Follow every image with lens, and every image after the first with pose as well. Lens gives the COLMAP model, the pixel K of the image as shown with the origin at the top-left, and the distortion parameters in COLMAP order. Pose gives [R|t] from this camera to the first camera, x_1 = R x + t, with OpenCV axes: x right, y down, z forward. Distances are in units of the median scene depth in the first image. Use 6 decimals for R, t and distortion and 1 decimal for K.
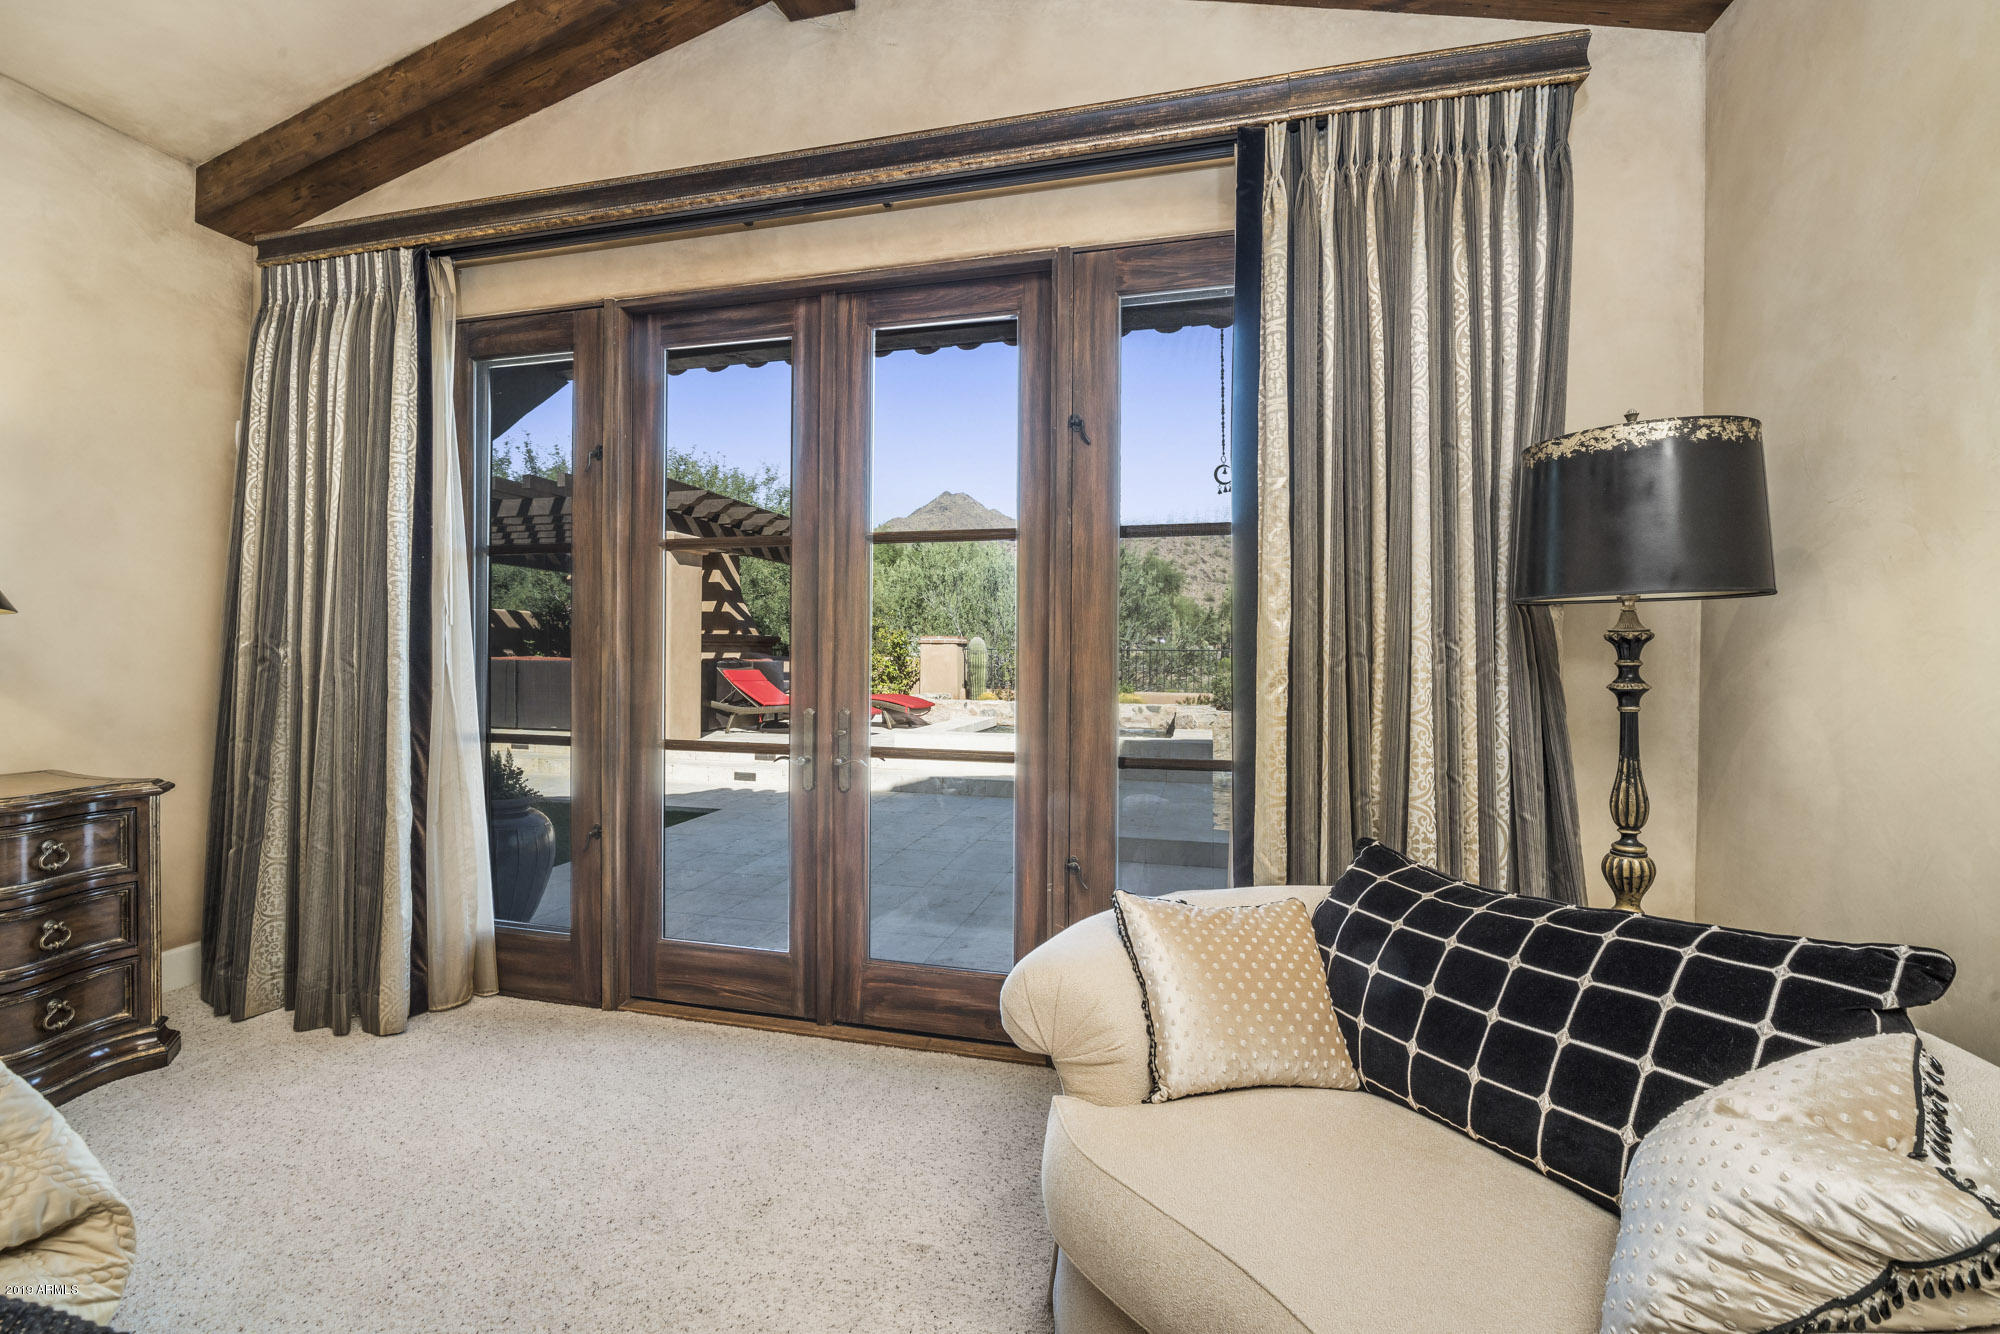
lens RADIAL K [[854.1, 0, 997.5], [0, 854.1, 664.7], [0, 0, 1]] dist [-0.004485, -0.000452]
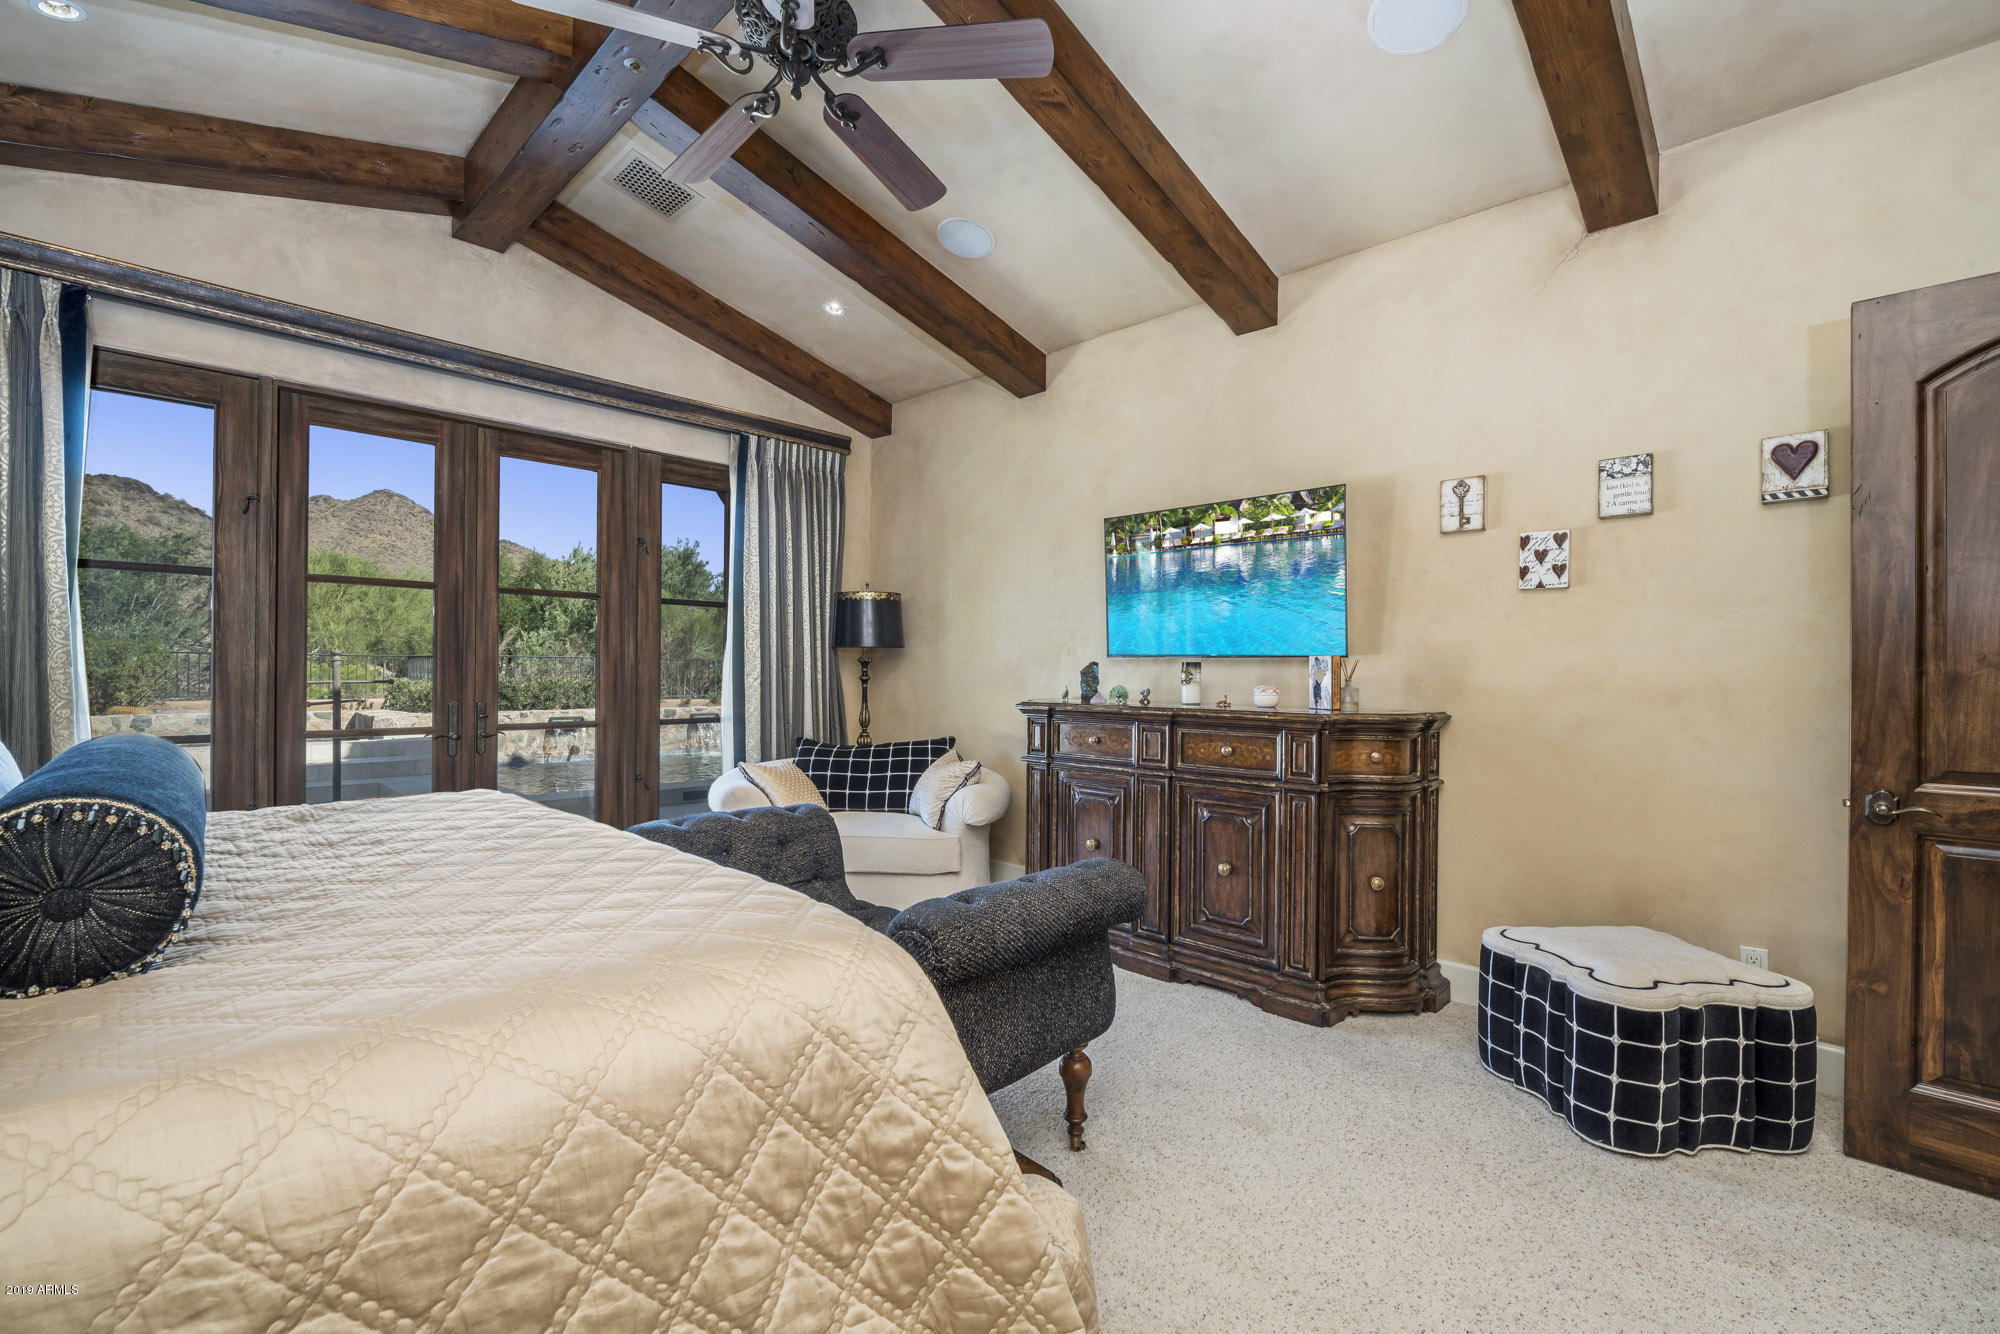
lens RADIAL K [[854.0, 0, 995.9], [0, 854.0, 664.0], [0, 0, 1]] dist [-0.026448, -0.000706]
pose [[0.484470, -0.001910, 0.874806, -1.379971], [-0.005673, 0.999970, 0.005325, -0.034432], [-0.874790, -0.007542, 0.484444, -0.700429]]
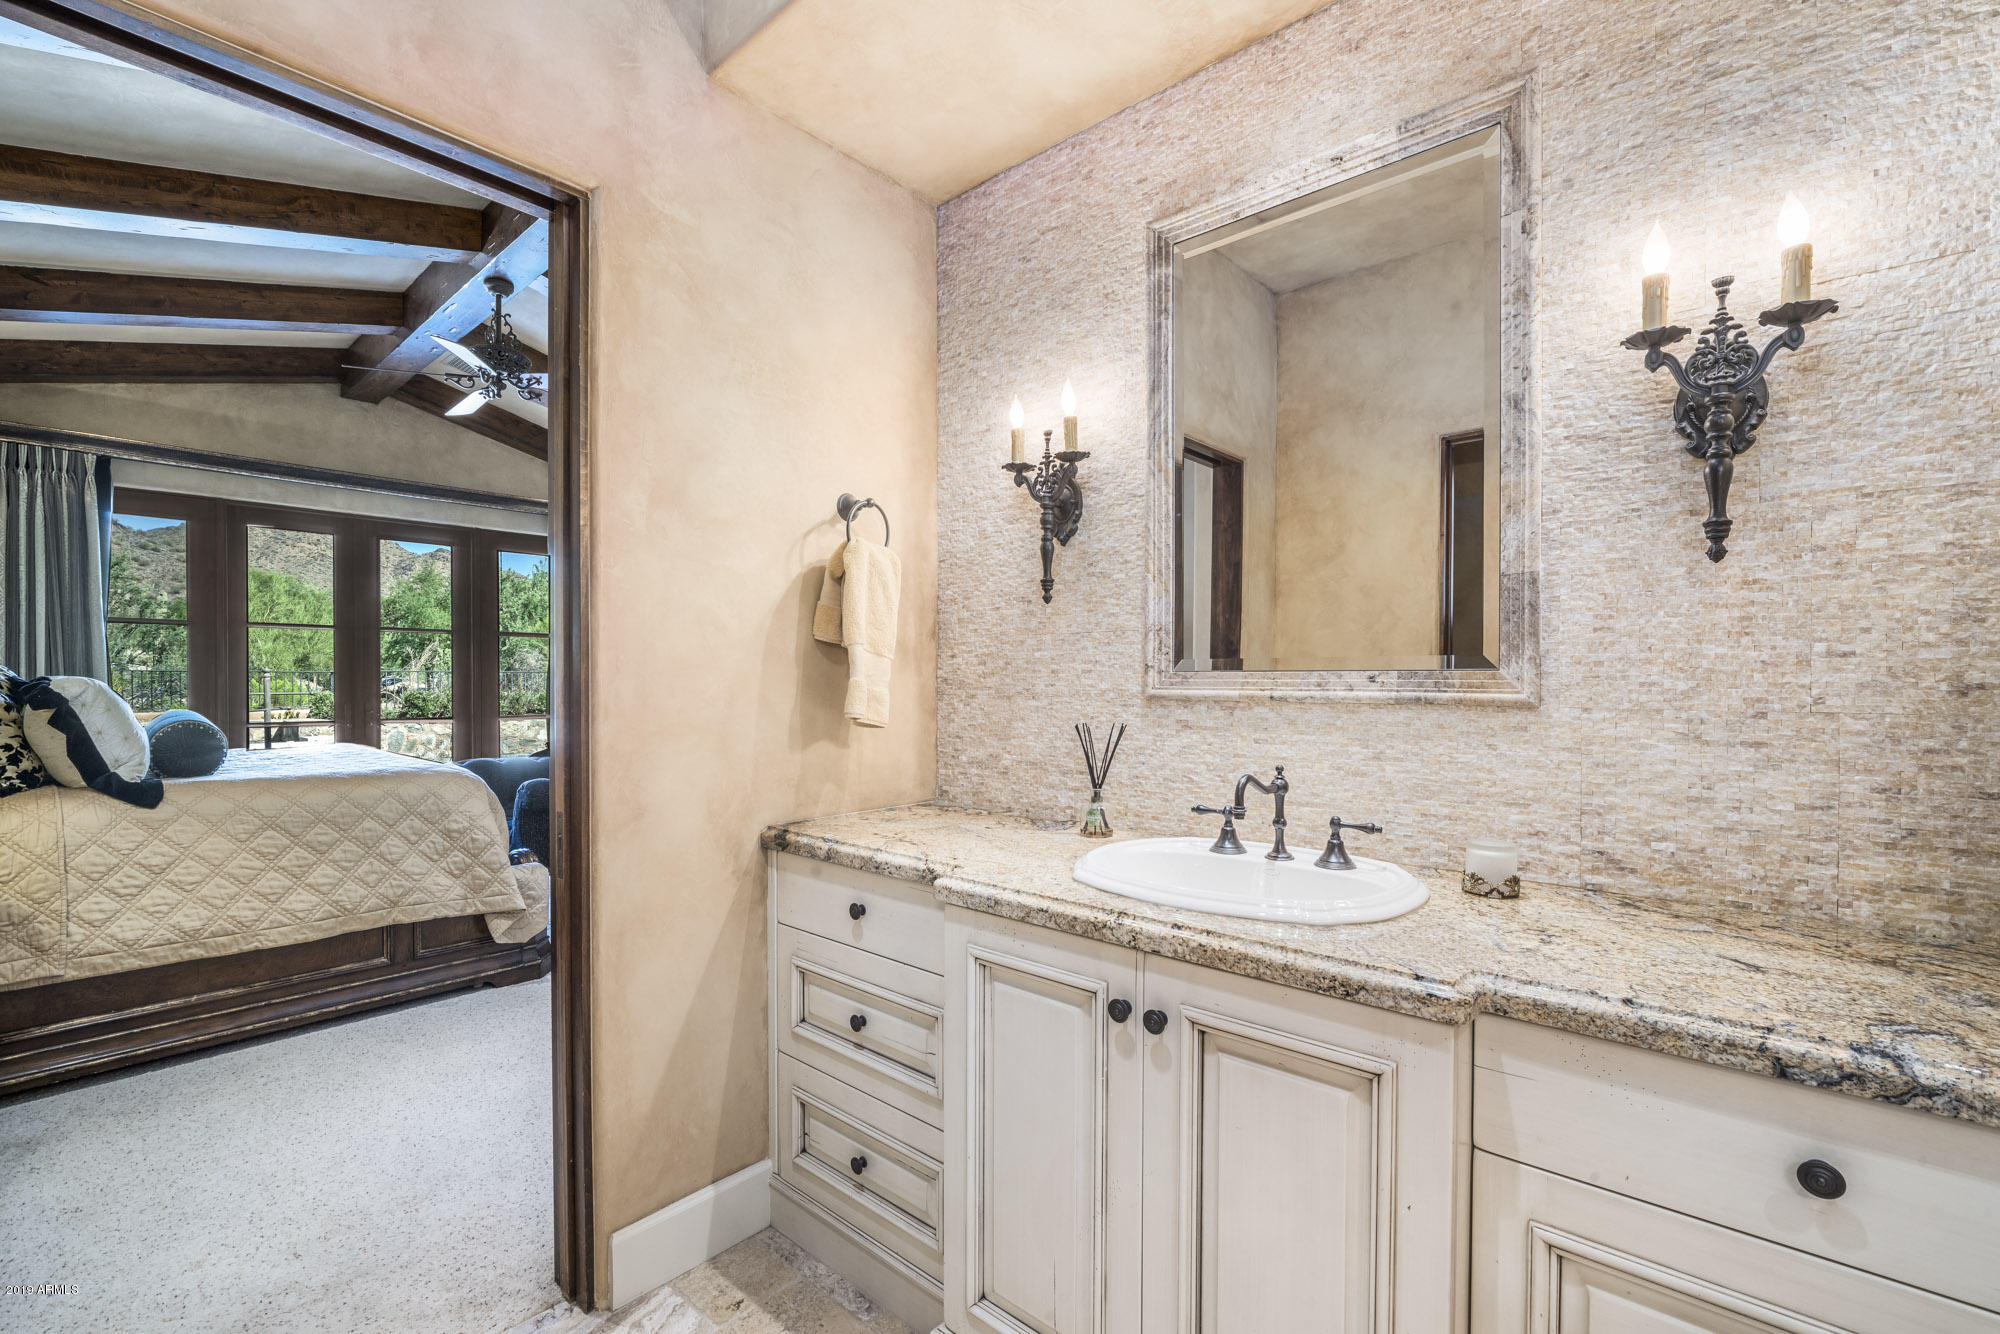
lens RADIAL K [[876.8, 0, 996.0], [0, 876.8, 677.3], [0, 0, 1]] dist [-0.001097, -0.014032]
pose [[0.453758, -0.013105, 0.891029, -1.955453], [0.005885, 0.999914, 0.011710, -0.044138], [-0.891106, -0.000070, 0.453796, -2.024546]]
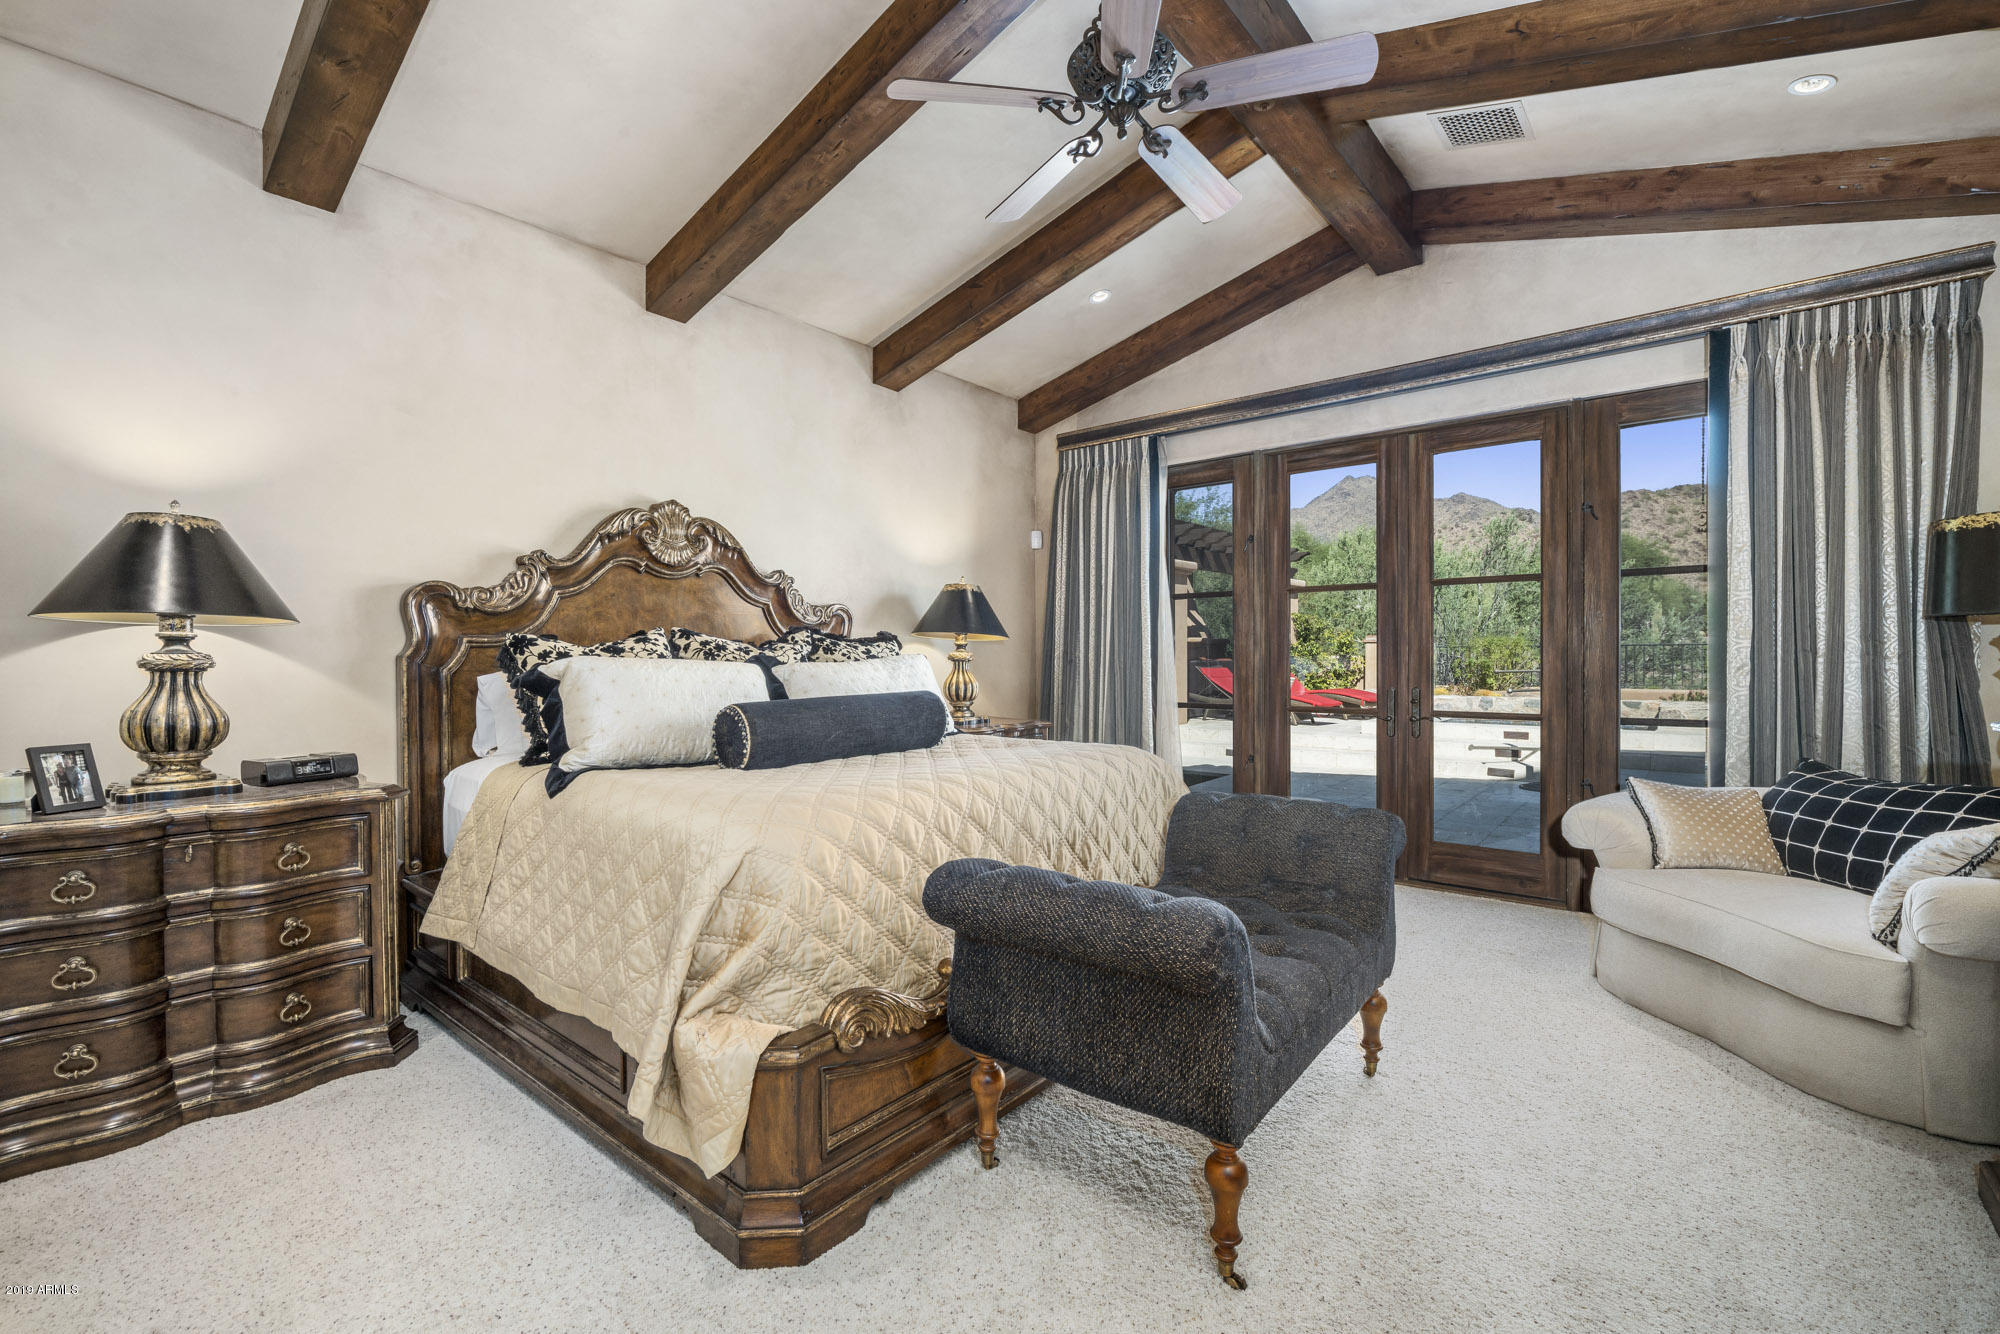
lens RADIAL K [[854.1, 0, 997.5], [0, 854.1, 664.7], [0, 0, 1]] dist [-0.004485, -0.000452]
pose [[0.899293, -0.006716, -0.437296, -0.242066], [0.006784, 0.999976, -0.001408, 0.006732], [0.437295, -0.001701, 0.899317, -1.086940]]
